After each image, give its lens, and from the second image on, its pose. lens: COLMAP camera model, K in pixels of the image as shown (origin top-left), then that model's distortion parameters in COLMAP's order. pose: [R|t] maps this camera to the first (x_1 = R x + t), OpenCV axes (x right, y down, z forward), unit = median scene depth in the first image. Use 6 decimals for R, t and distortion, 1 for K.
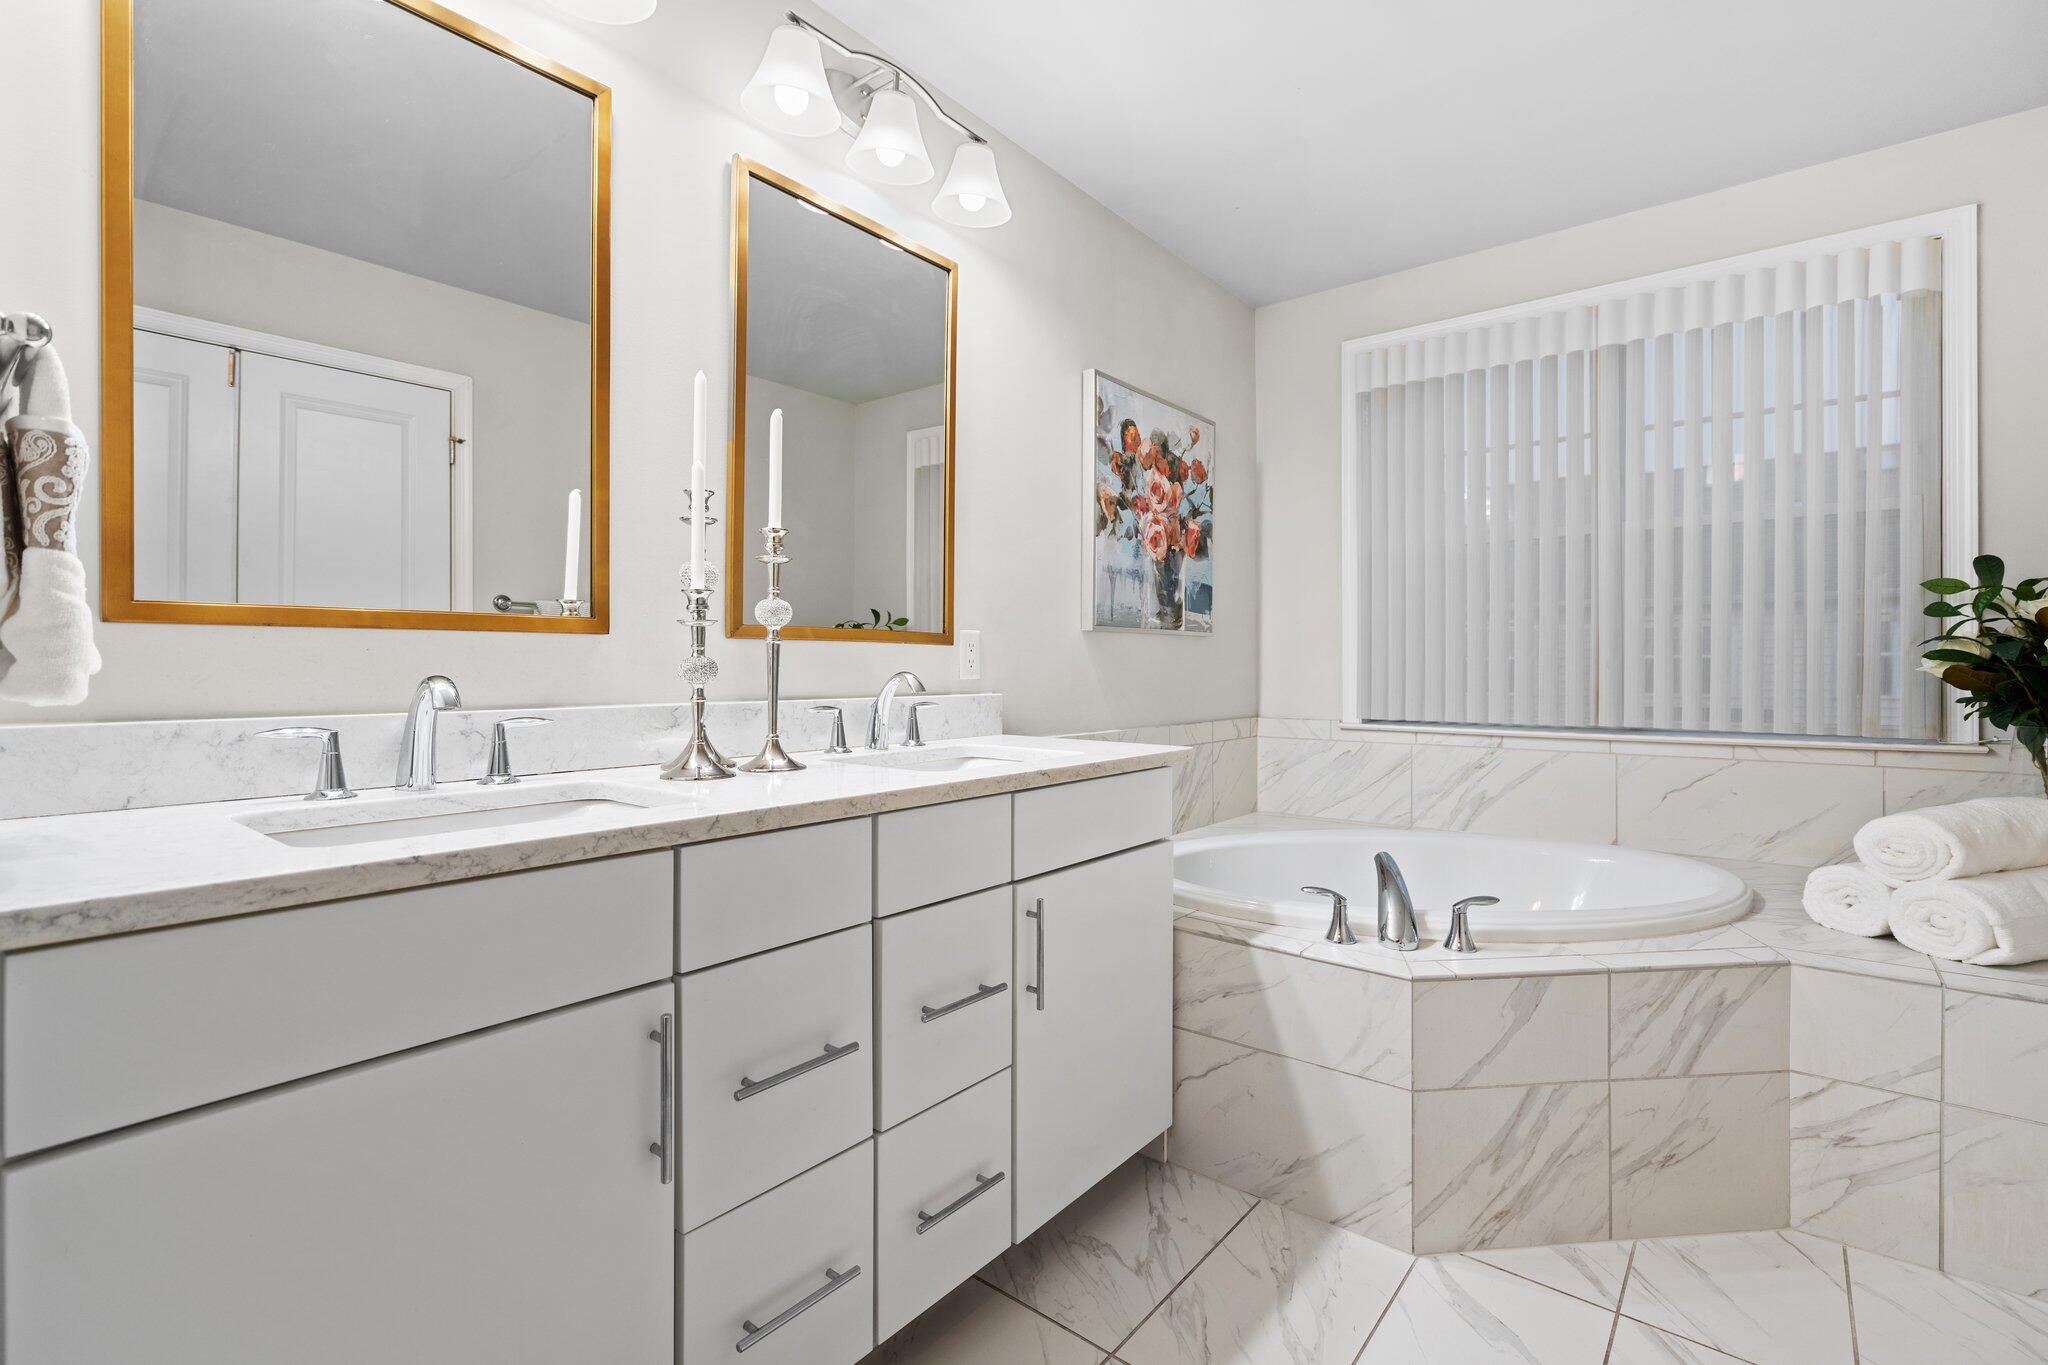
lens RADIAL K [[922.9, 0, 1023.7], [0, 922.9, 668.4], [0, 0, 1]] dist [-0.002936, 0.000560]
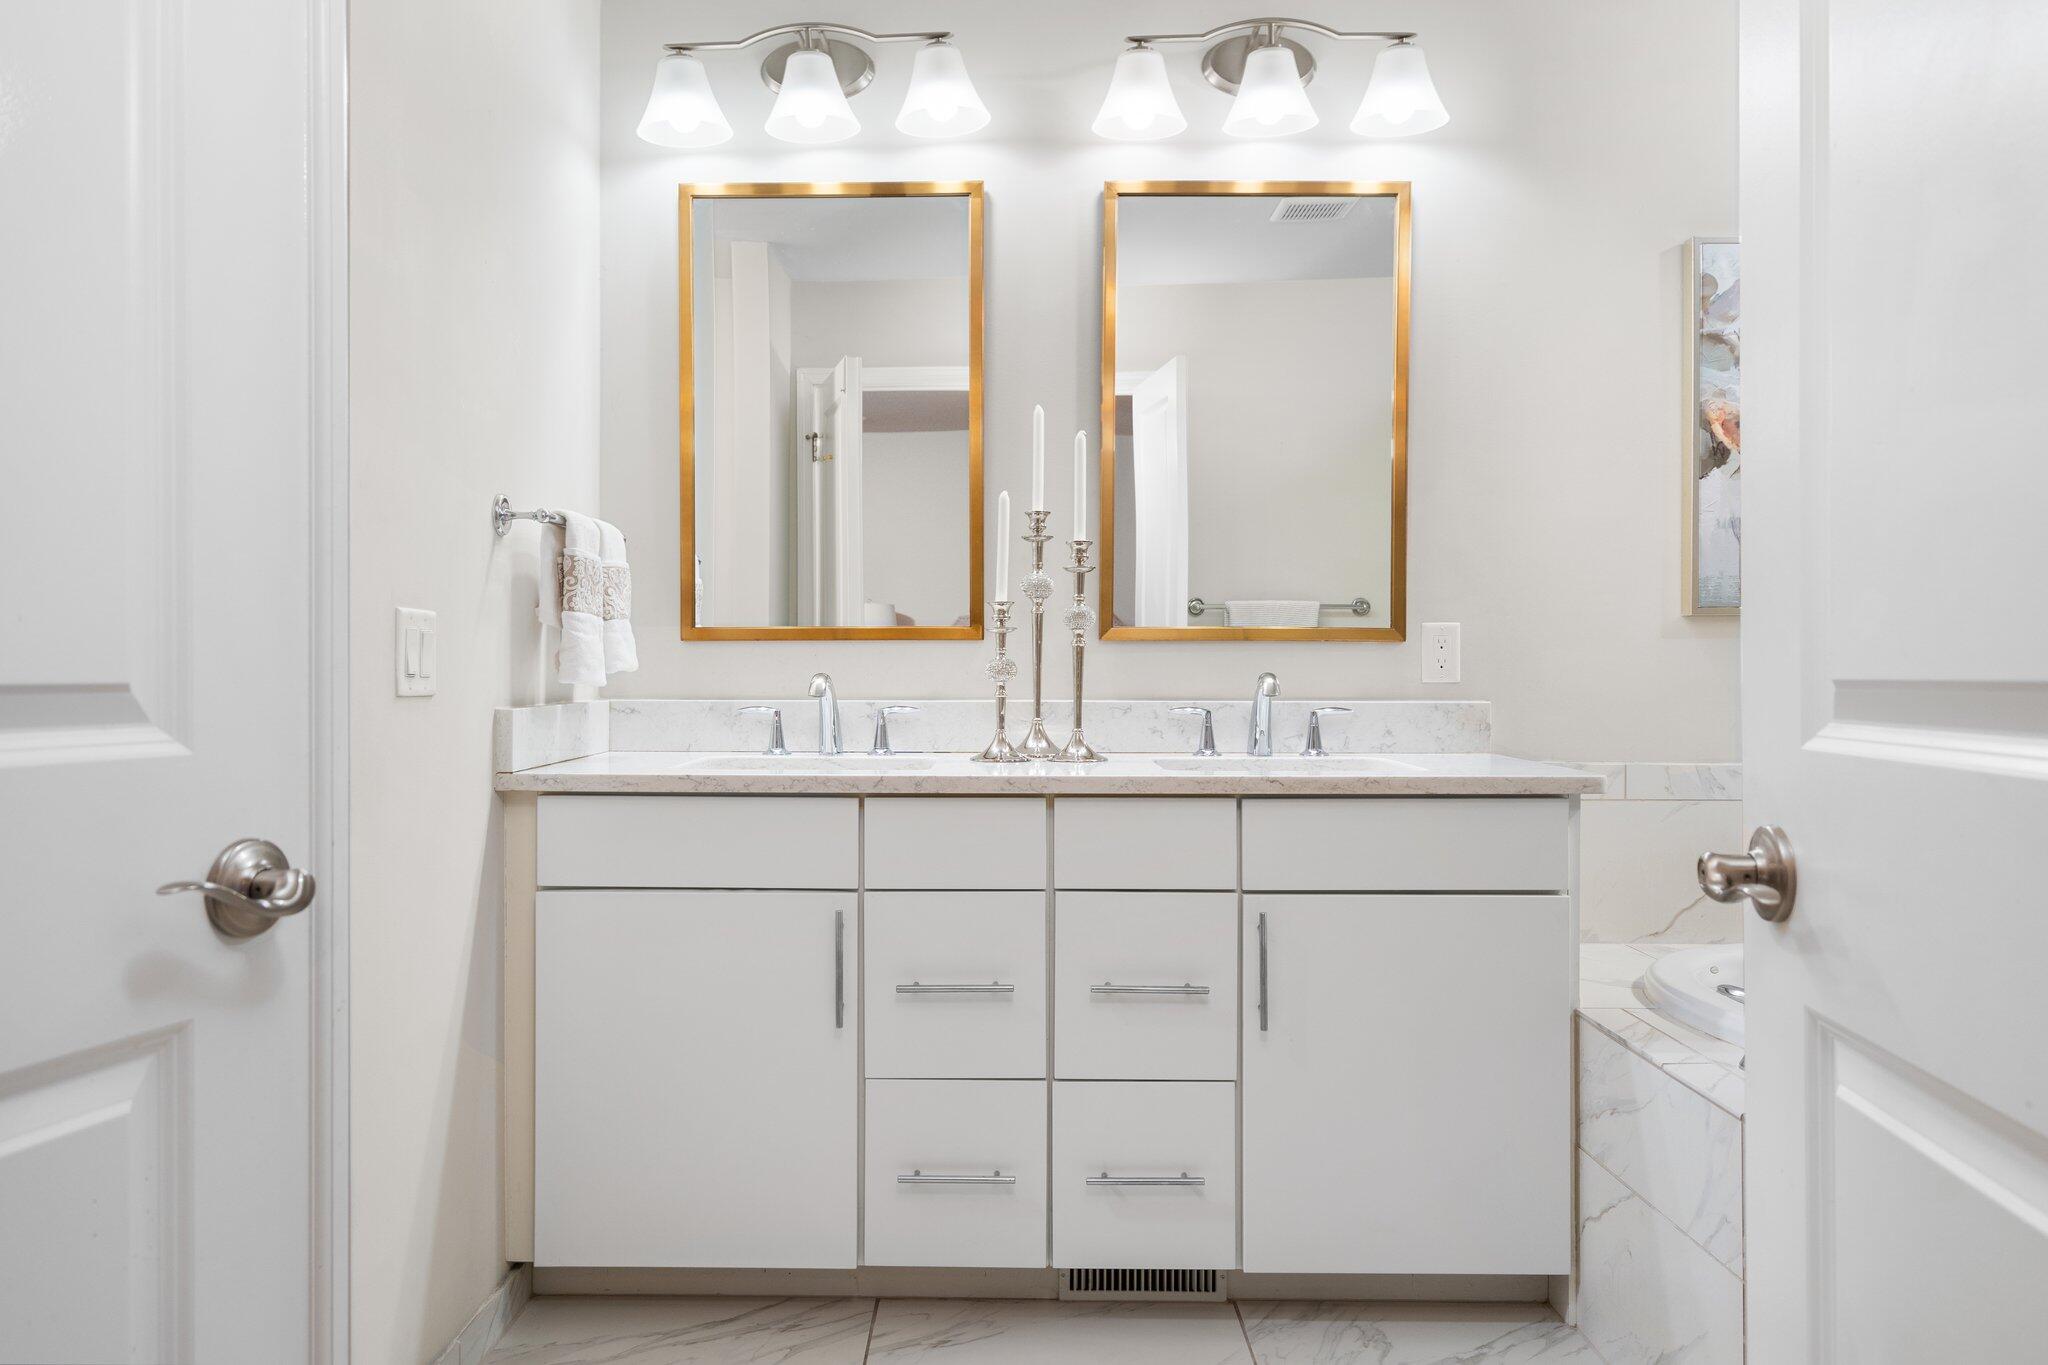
lens RADIAL K [[1406.5, 0, 1024.9], [0, 1406.5, 679.3], [0, 0, 1]] dist [0.013339, 0.003109]
pose [[0.616101, 0.005378, -0.787649, 1.003303], [-0.001580, 0.999983, 0.005592, 0.003336], [0.787665, -0.002201, 0.616099, -0.077787]]
